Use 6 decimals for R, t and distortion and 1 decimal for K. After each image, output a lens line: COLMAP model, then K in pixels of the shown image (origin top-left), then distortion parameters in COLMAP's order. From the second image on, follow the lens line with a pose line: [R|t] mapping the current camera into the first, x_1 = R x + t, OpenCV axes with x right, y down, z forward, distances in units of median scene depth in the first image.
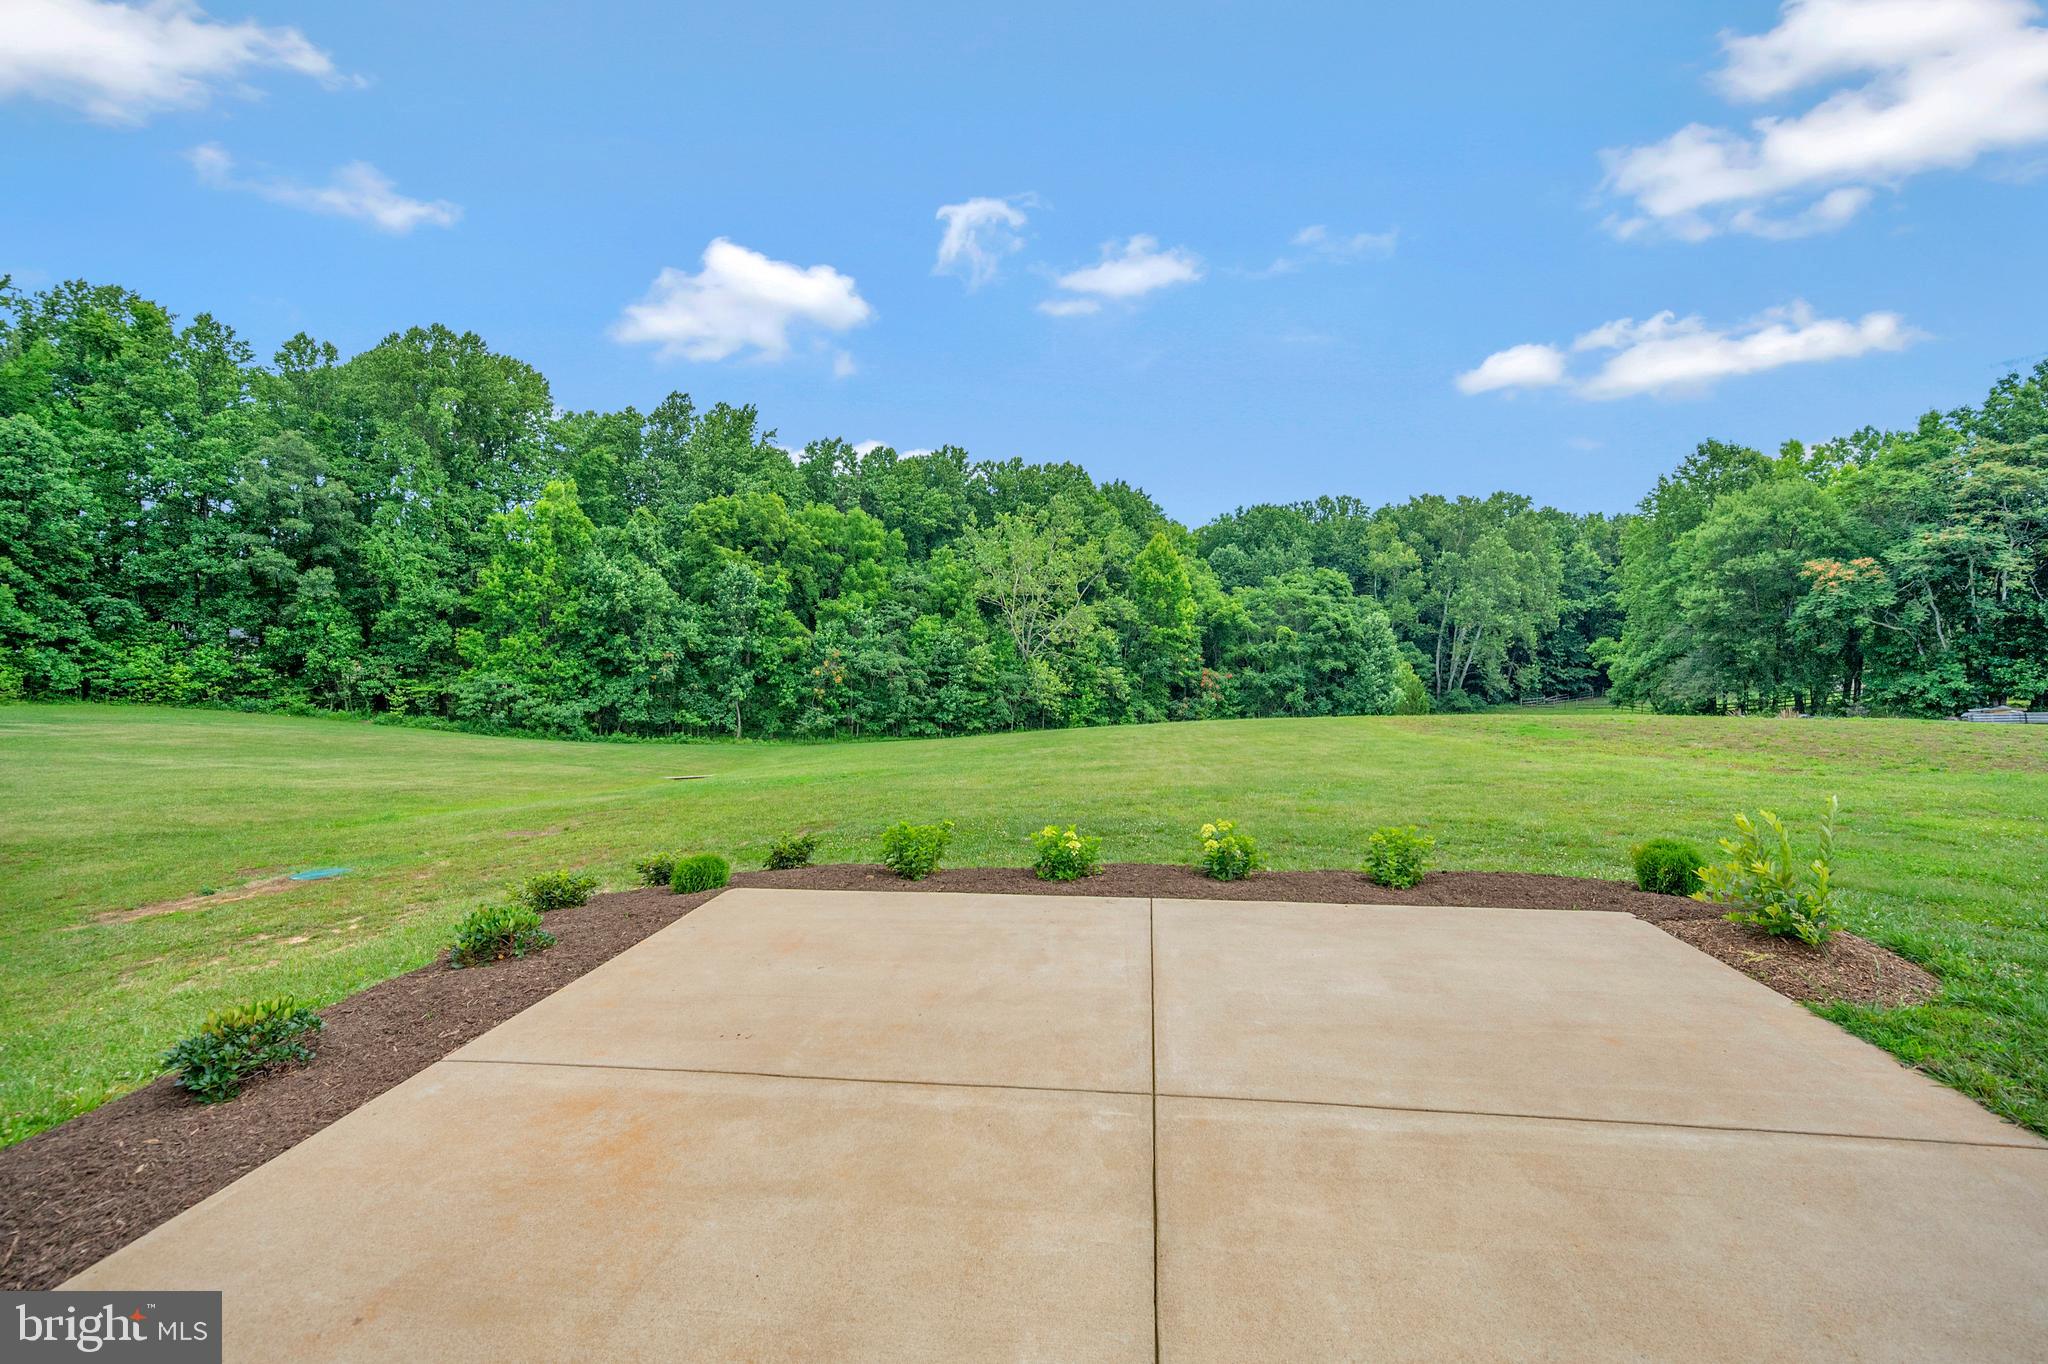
lens RADIAL K [[826.2, 0, 1035.2], [0, 826.2, 687.8], [0, 0, 1]] dist [0.008432, -0.000042]
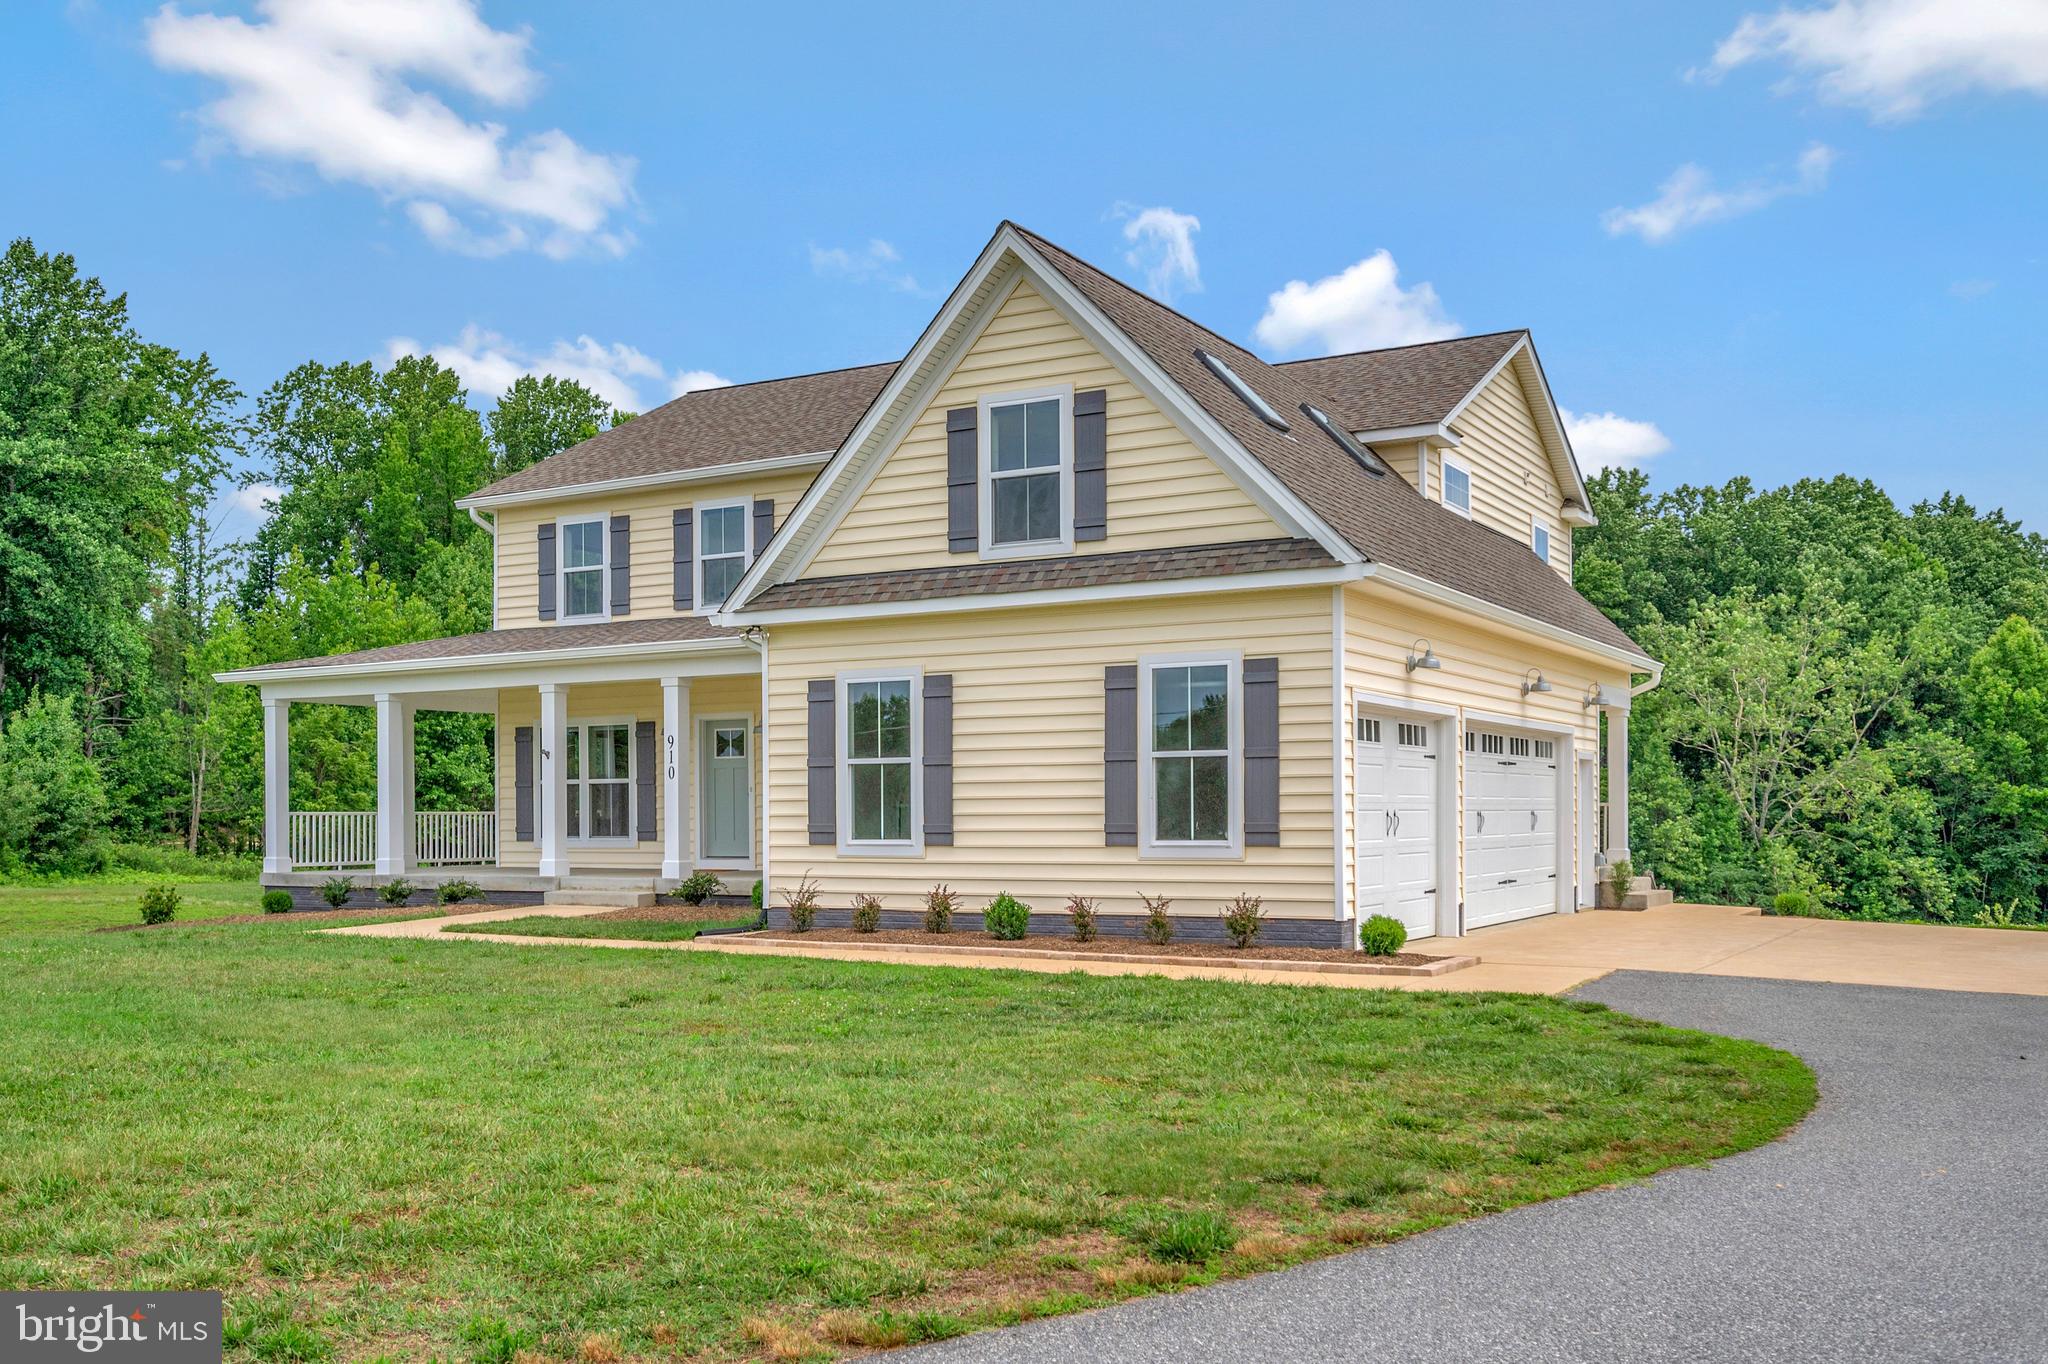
lens RADIAL K [[1841.8, 0, 1051.8], [0, 1841.8, 806.9], [0, 0, 1]] dist [-0.002081, -0.003421]
pose [[0.930058, -0.000259, -0.367414, 0.003143], [-0.018202, 0.998739, -0.046780, 0.011639], [0.366963, 0.050196, 0.928880, -0.450756]]
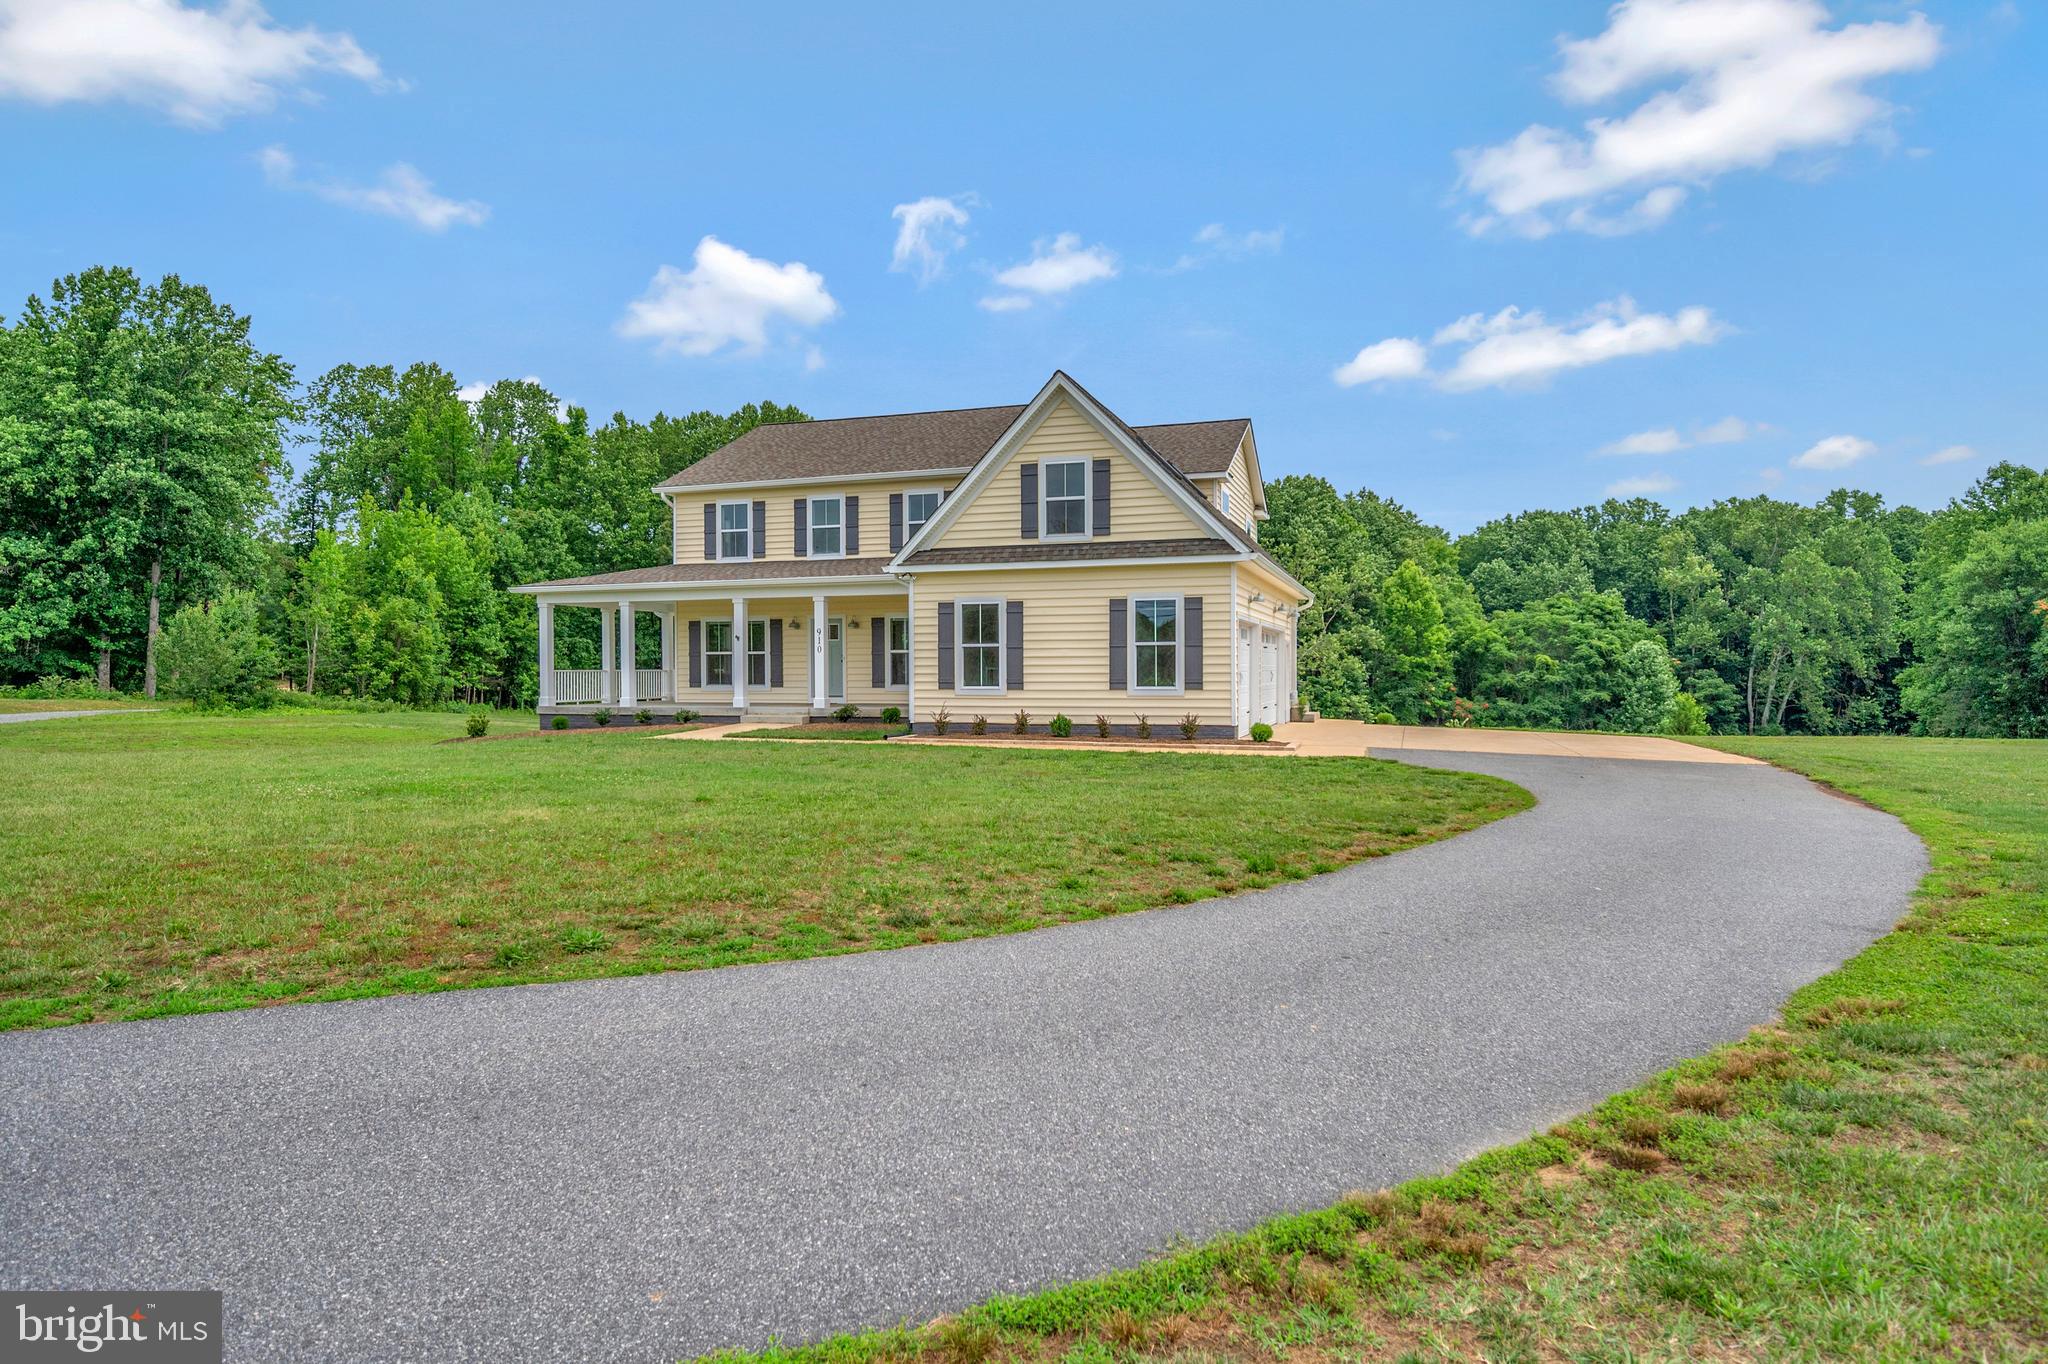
lens RADIAL K [[1168.4, 0, 1044.5], [0, 1168.4, 675.6], [0, 0, 1]] dist [0.000106, 0.000332]
pose [[0.985182, 0.004331, -0.171455, -0.043632], [-0.011450, 0.999112, -0.040555, 0.014245], [0.171127, 0.041917, 0.984357, -0.526090]]
